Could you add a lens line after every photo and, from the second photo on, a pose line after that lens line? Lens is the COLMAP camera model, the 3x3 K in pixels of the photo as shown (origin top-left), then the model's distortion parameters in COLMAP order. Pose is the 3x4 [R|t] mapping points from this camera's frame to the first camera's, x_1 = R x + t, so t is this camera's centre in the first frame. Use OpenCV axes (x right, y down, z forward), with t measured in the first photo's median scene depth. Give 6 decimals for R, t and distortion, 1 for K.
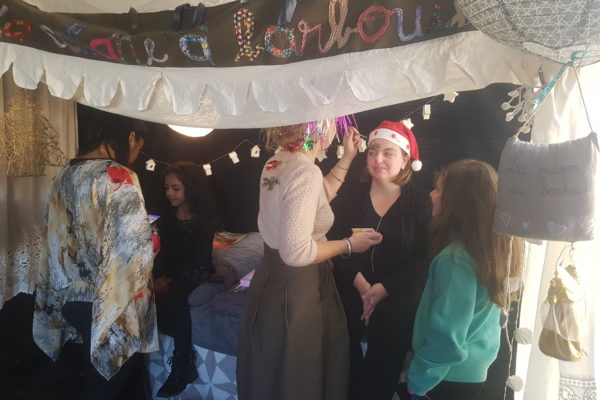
lens RADIAL K [[452.1, 0, 300.4], [0, 452.1, 213.1], [0, 0, 1]] dist [0.277533, -0.325182]
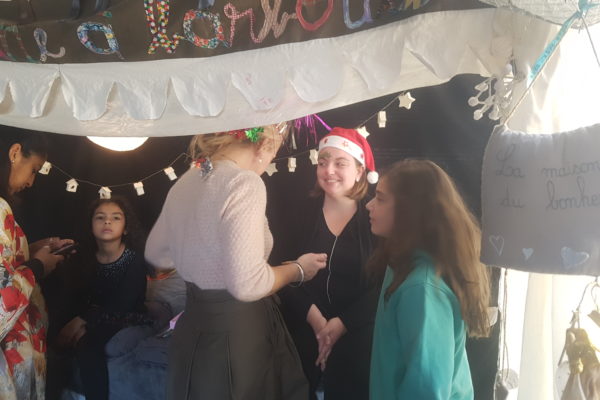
lens RADIAL K [[452.1, 0, 300.4], [0, 452.1, 213.1], [0, 0, 1]] dist [0.277533, -0.325182]
pose [[0.996233, -0.033903, 0.079816, 0.047851], [0.036877, 0.998668, -0.036084, -0.009483], [-0.078486, 0.038891, 0.996156, 0.170738]]
